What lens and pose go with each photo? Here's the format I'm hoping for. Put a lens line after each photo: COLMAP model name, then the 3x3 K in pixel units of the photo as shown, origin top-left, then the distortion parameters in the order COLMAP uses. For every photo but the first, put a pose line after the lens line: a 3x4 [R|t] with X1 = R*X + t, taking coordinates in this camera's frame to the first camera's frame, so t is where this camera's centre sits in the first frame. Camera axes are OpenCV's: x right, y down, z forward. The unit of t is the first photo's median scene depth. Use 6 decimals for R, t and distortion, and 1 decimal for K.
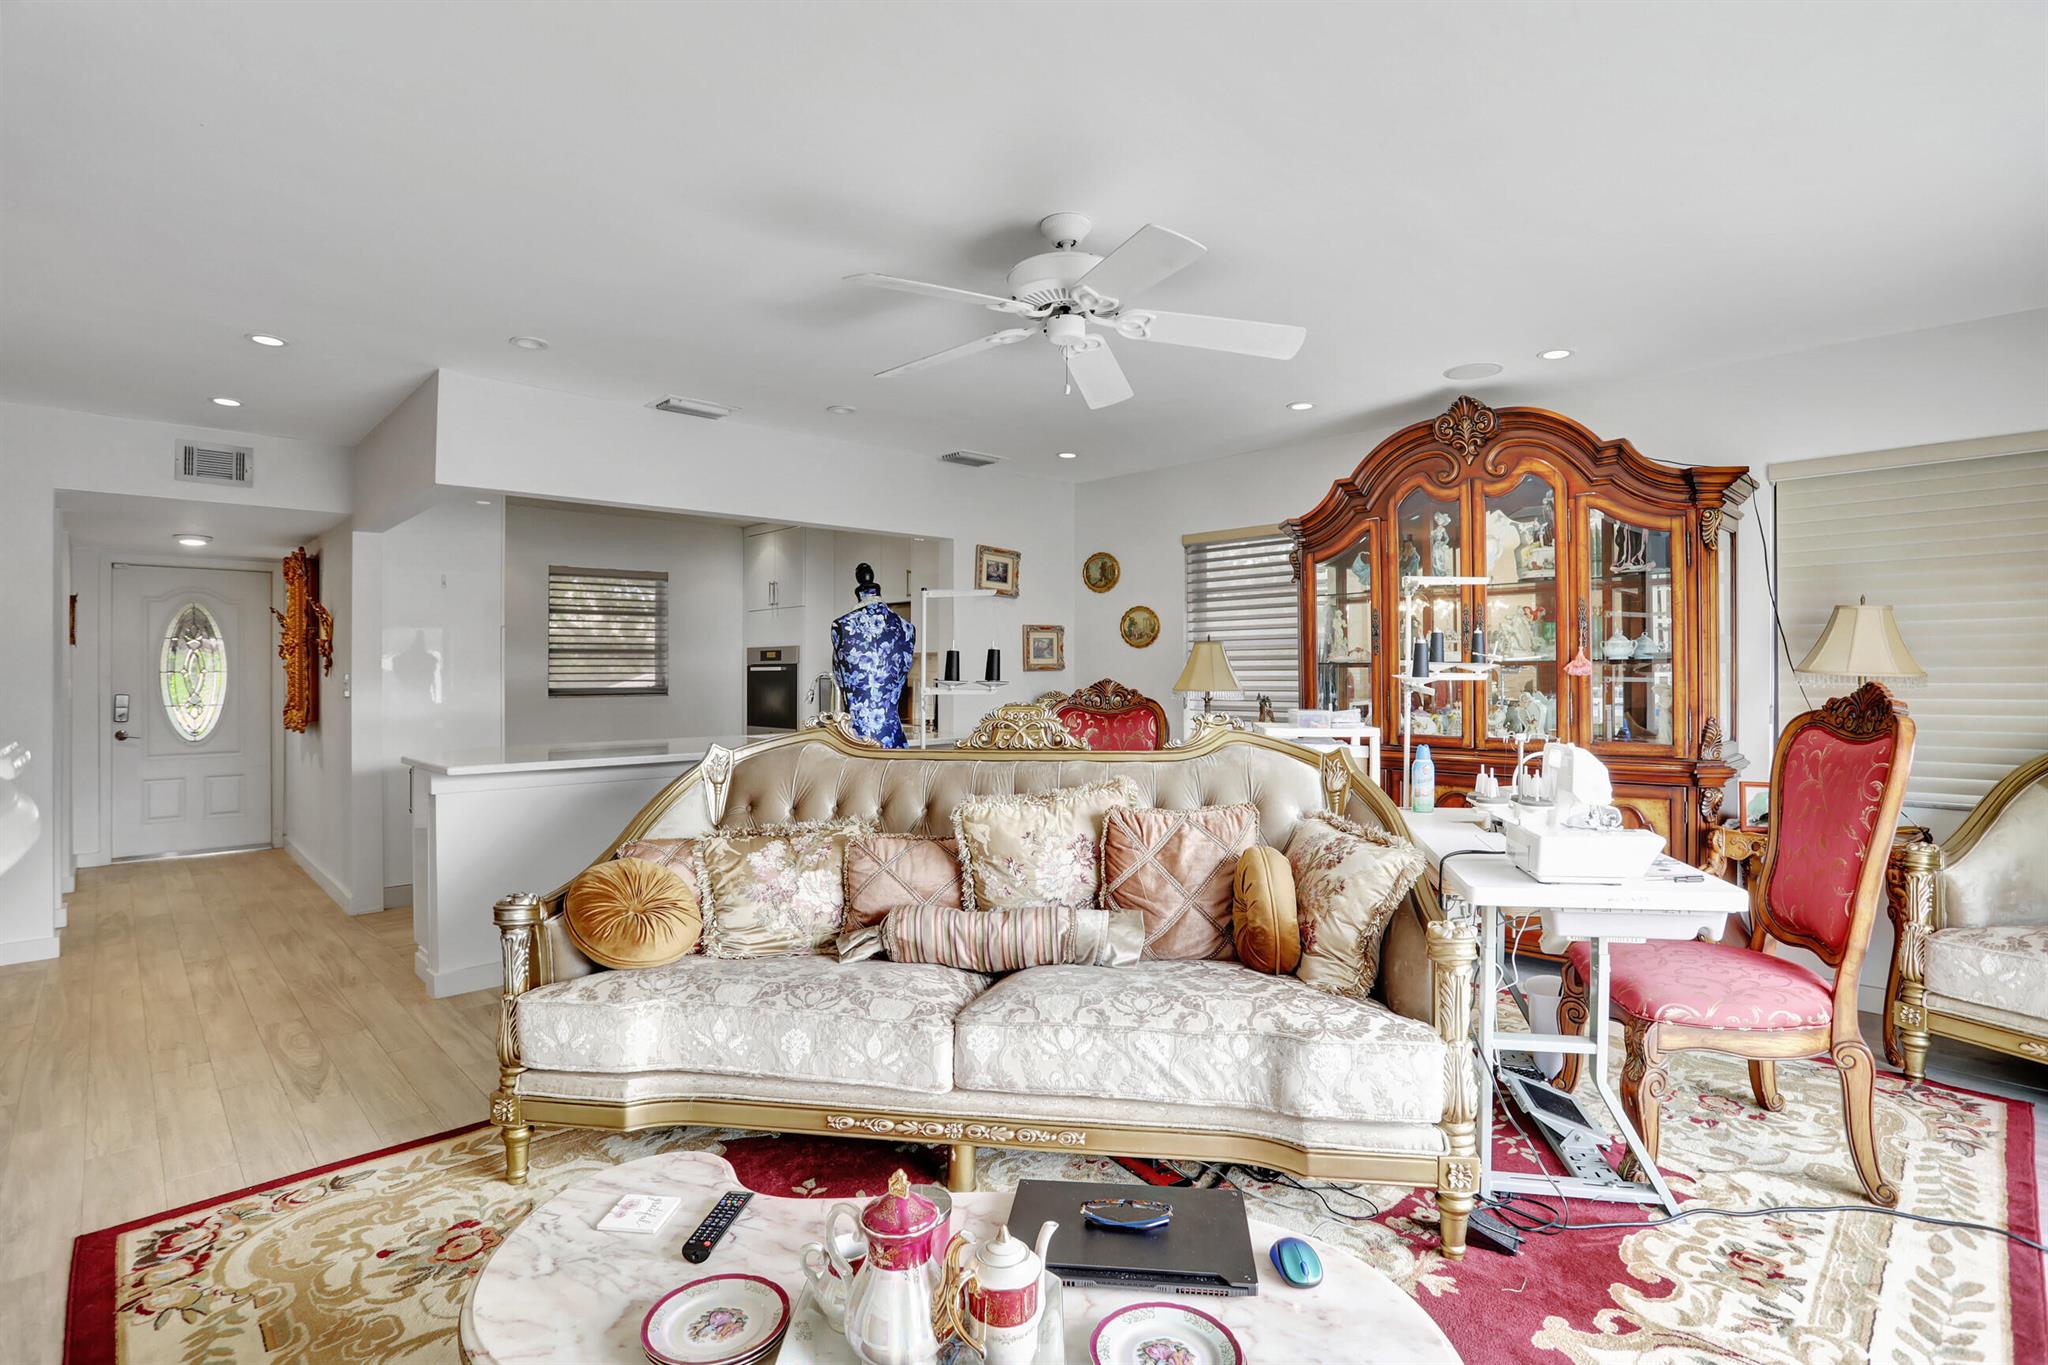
lens RADIAL K [[998.0, 0, 1017.5], [0, 998.0, 660.9], [0, 0, 1]] dist [-0.069516, 0.027000]
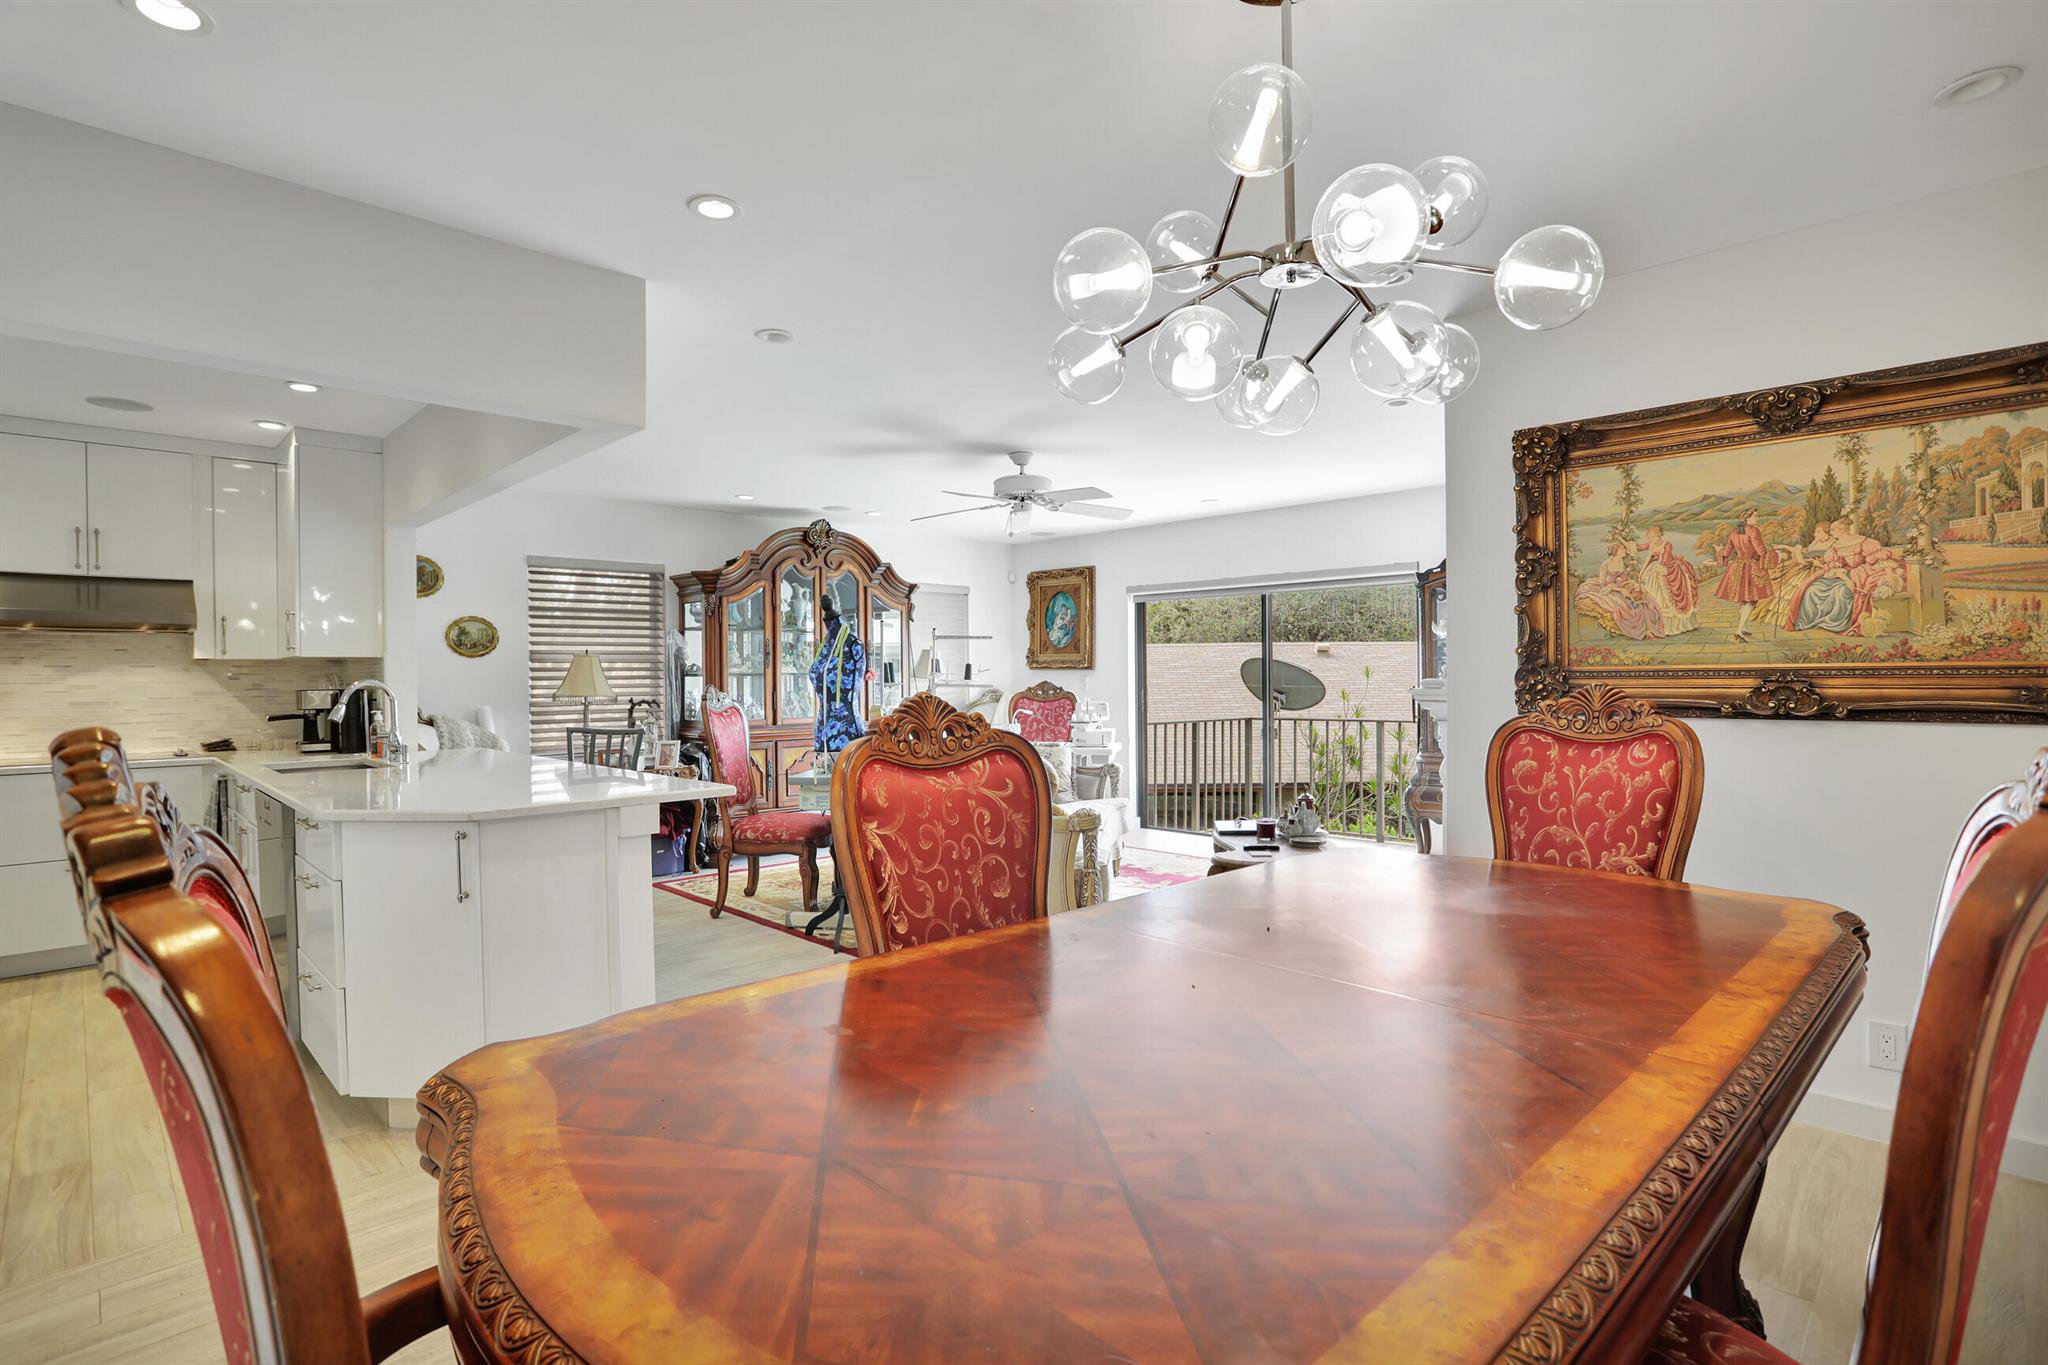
lens RADIAL K [[1010.4, 0, 1016.7], [0, 1010.4, 681.5], [0, 0, 1]] dist [-0.062827, 0.029302]
pose [[-0.019696, 0.000733, 0.999806, -0.944003], [-0.003293, 0.999994, -0.000798, 0.010751], [-0.999801, -0.003308, -0.019693, 0.492583]]
